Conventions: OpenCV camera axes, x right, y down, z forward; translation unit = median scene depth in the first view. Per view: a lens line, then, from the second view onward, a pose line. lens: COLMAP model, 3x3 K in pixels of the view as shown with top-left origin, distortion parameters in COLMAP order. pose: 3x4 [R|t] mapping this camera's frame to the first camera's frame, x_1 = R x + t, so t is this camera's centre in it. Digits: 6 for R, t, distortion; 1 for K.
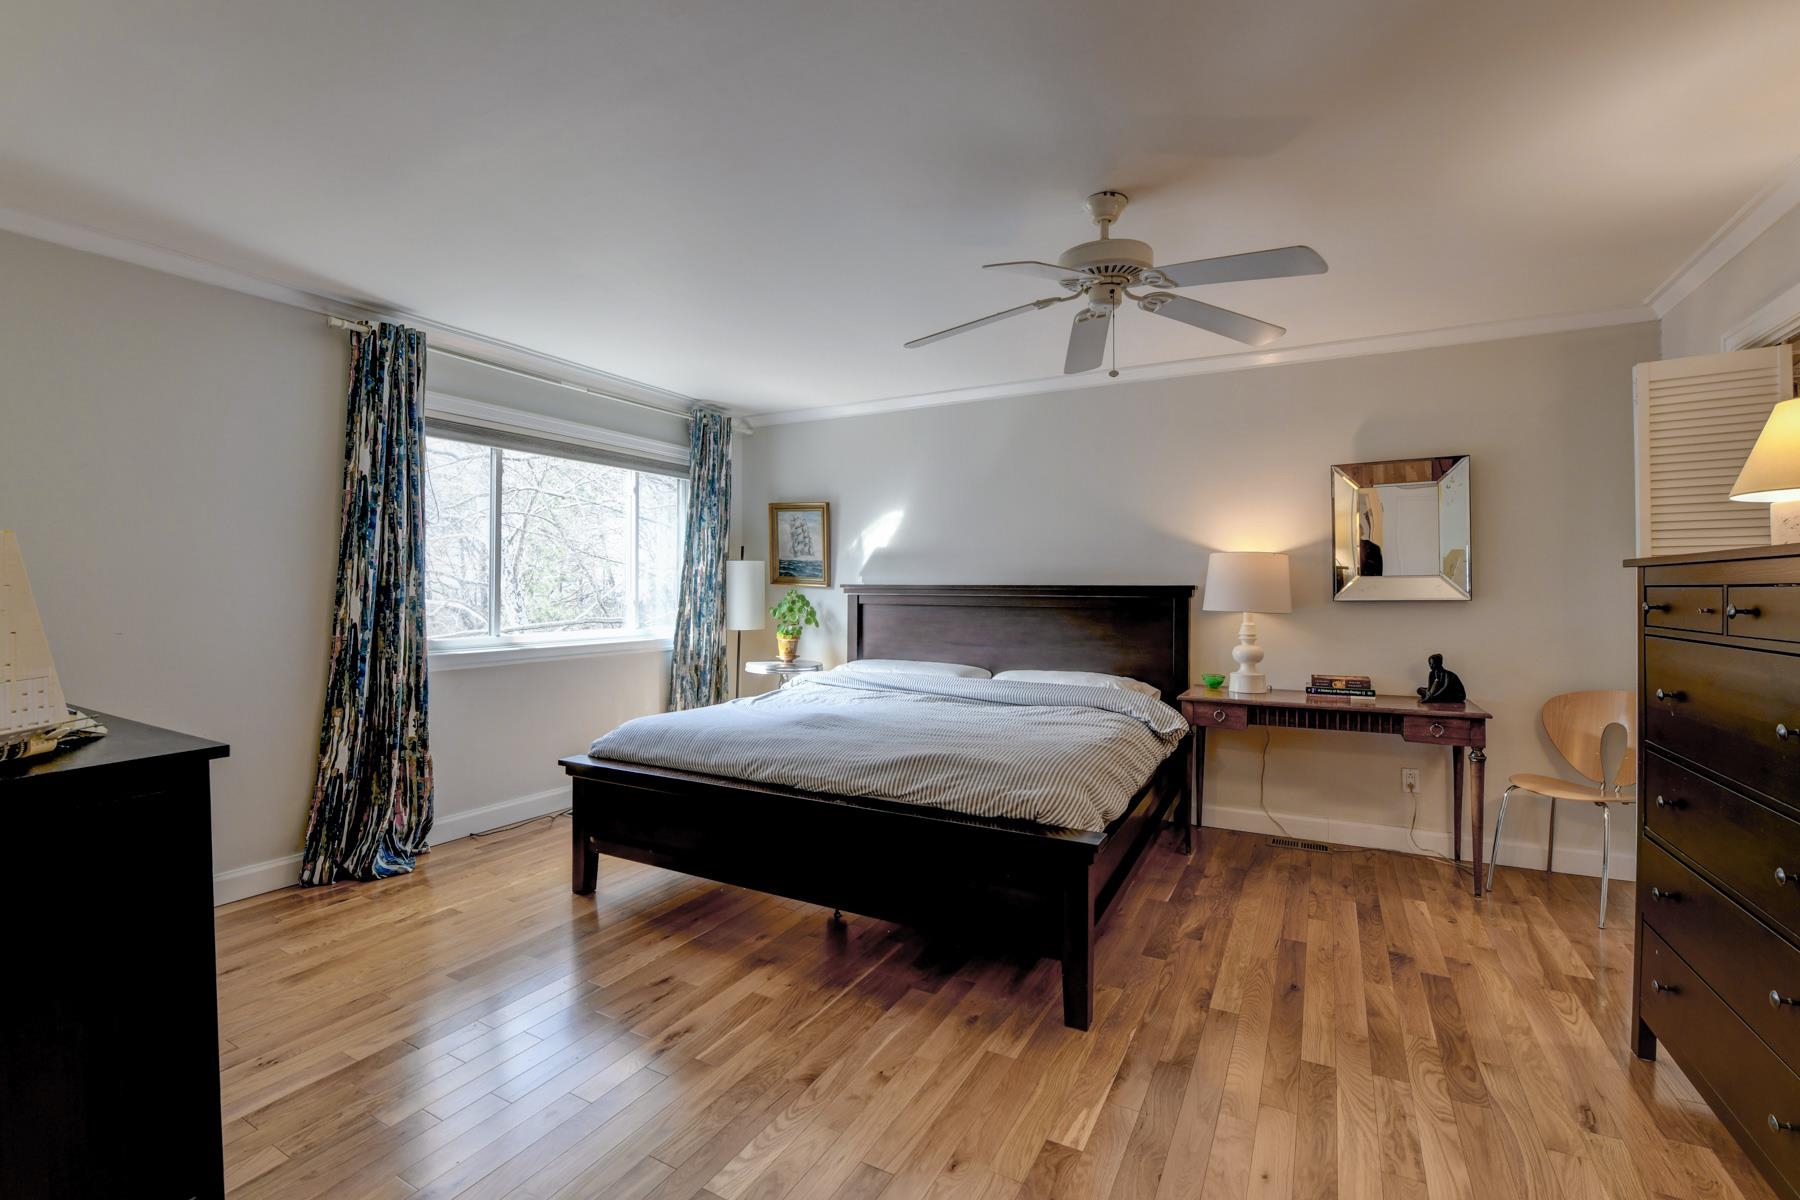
lens RADIAL K [[742.8, 0, 893.3], [0, 742.8, 589.4], [0, 0, 1]] dist [-0.018413, -0.002495]
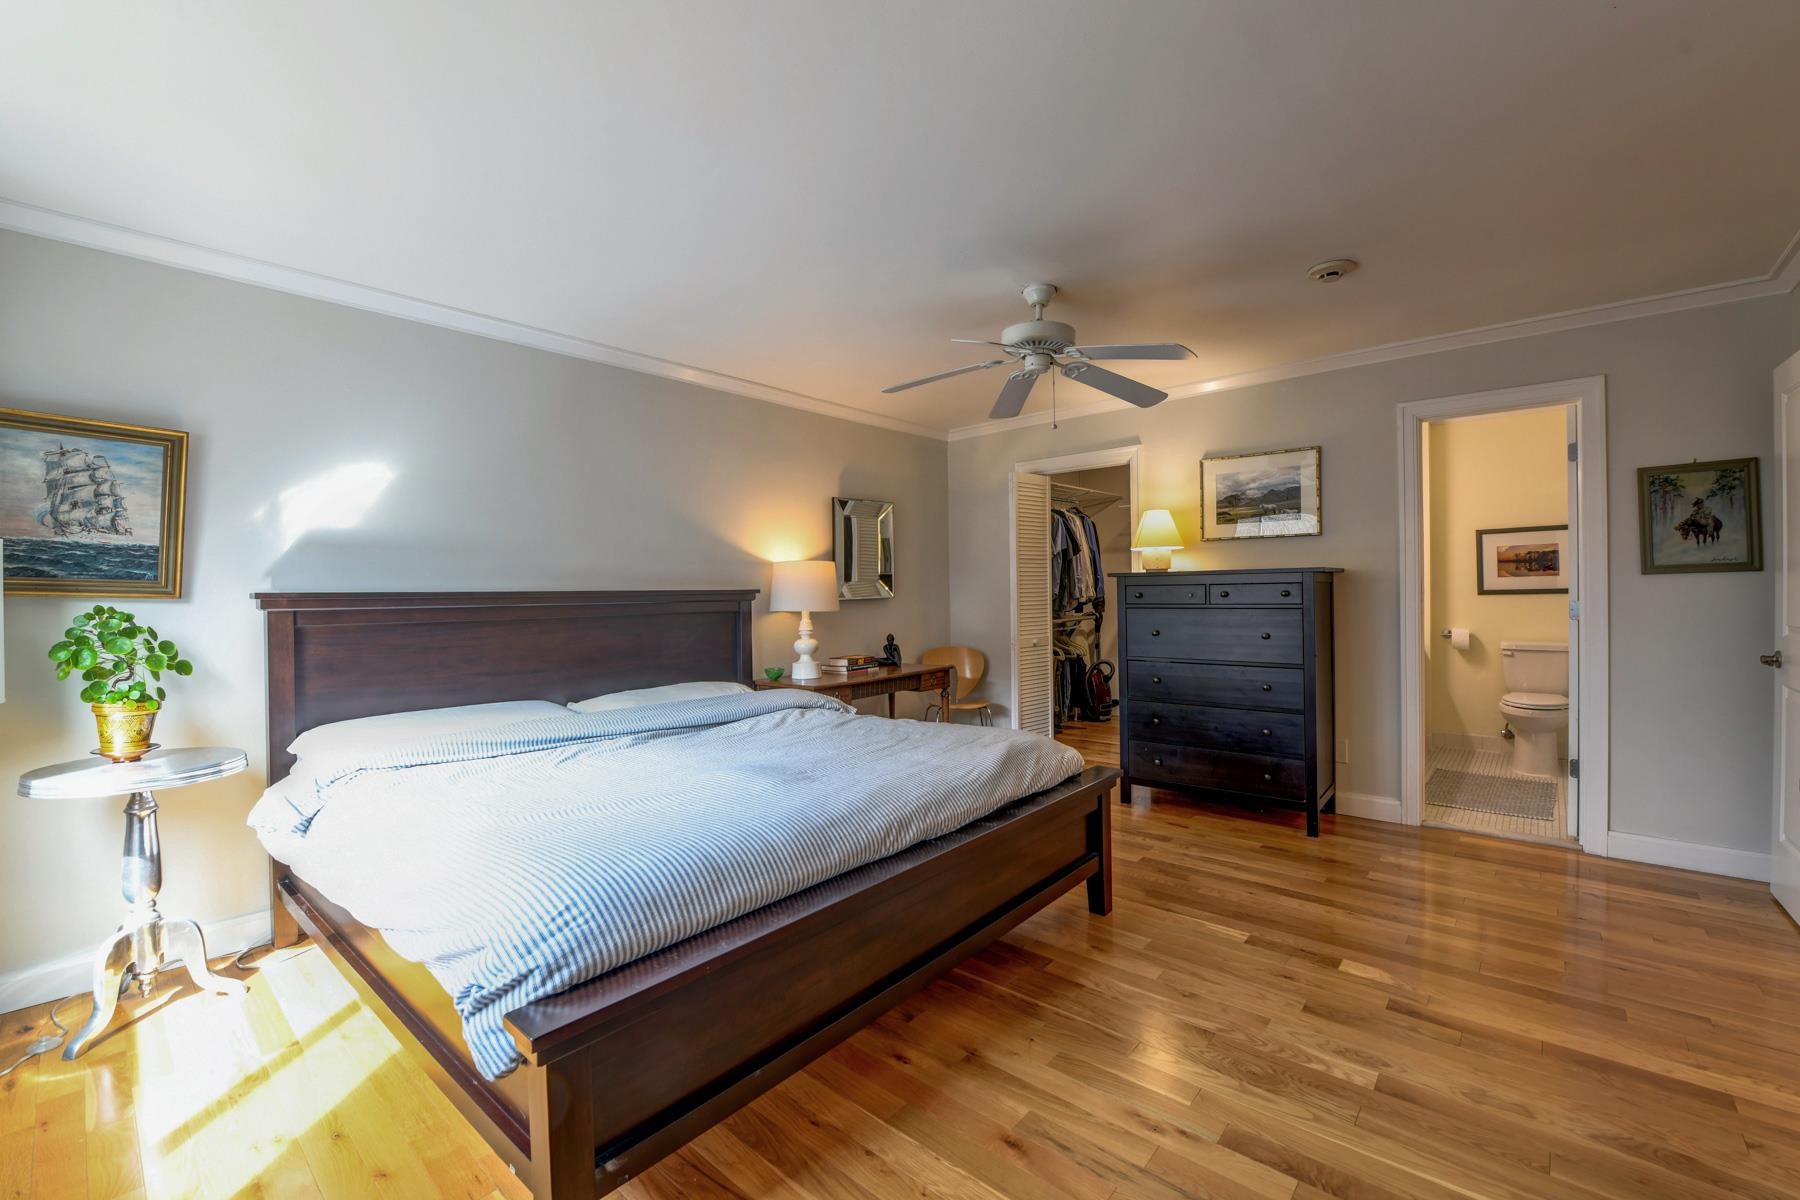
lens RADIAL K [[742.8, 0, 862.8], [0, 742.8, 593.6], [0, 0, 1]] dist [-0.018413, -0.002495]
pose [[0.247786, -0.009402, 0.968769, -0.497920], [0.017341, 0.999836, 0.005268, -0.001382], [-0.968660, 0.015495, 0.247908, 0.465810]]
